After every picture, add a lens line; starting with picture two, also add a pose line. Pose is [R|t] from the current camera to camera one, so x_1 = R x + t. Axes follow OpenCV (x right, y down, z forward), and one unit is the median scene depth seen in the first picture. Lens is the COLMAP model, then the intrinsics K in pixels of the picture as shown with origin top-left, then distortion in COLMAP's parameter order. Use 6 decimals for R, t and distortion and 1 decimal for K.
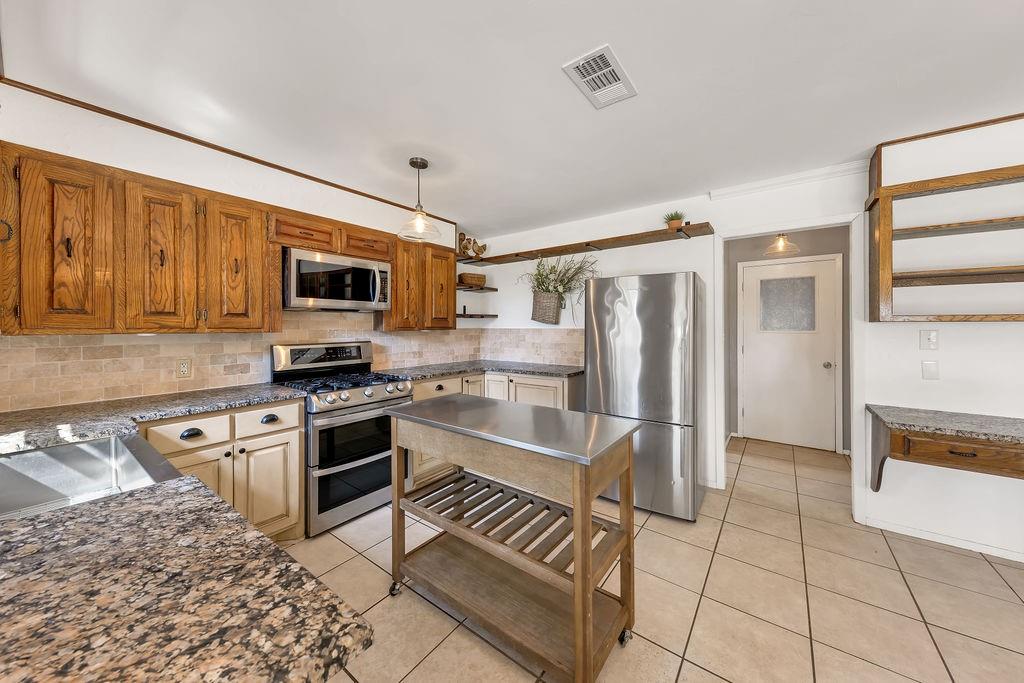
lens RADIAL K [[353.4, 0, 513.7], [0, 353.4, 323.1], [0, 0, 1]] dist [-0.001161, -0.000139]
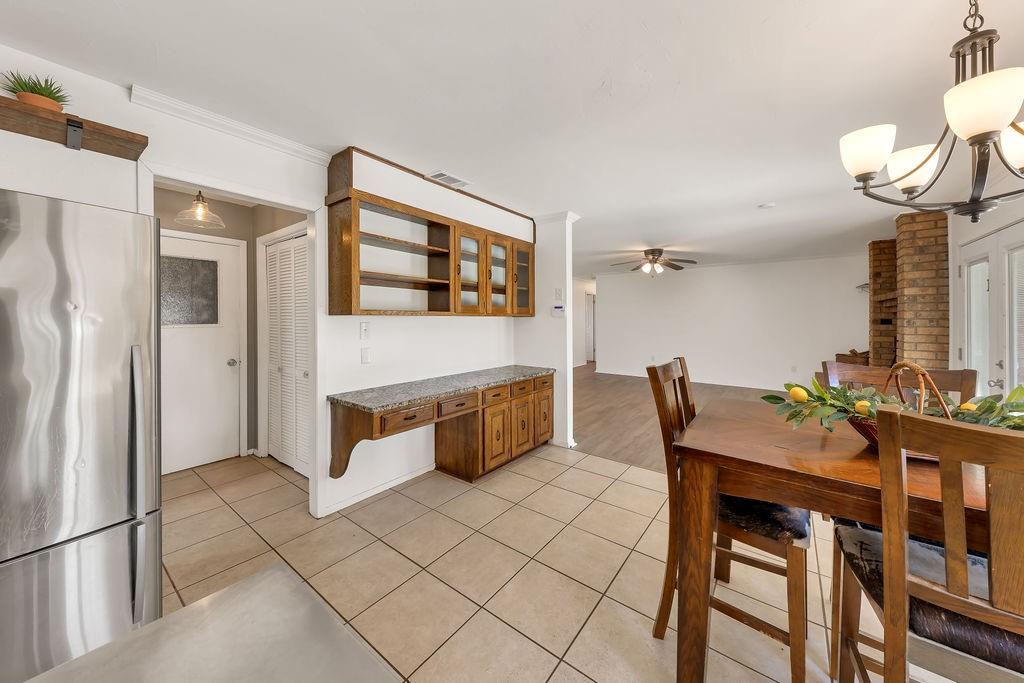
lens RADIAL K [[352.6, 0, 515.1], [0, 352.6, 317.1], [0, 0, 1]] dist [0.000633, 0.000030]
pose [[-0.004317, 0.005924, 0.999973, -0.017291], [-0.008725, 0.999944, -0.005962, 0.004494], [-0.999953, -0.008750, -0.004265, 0.444969]]
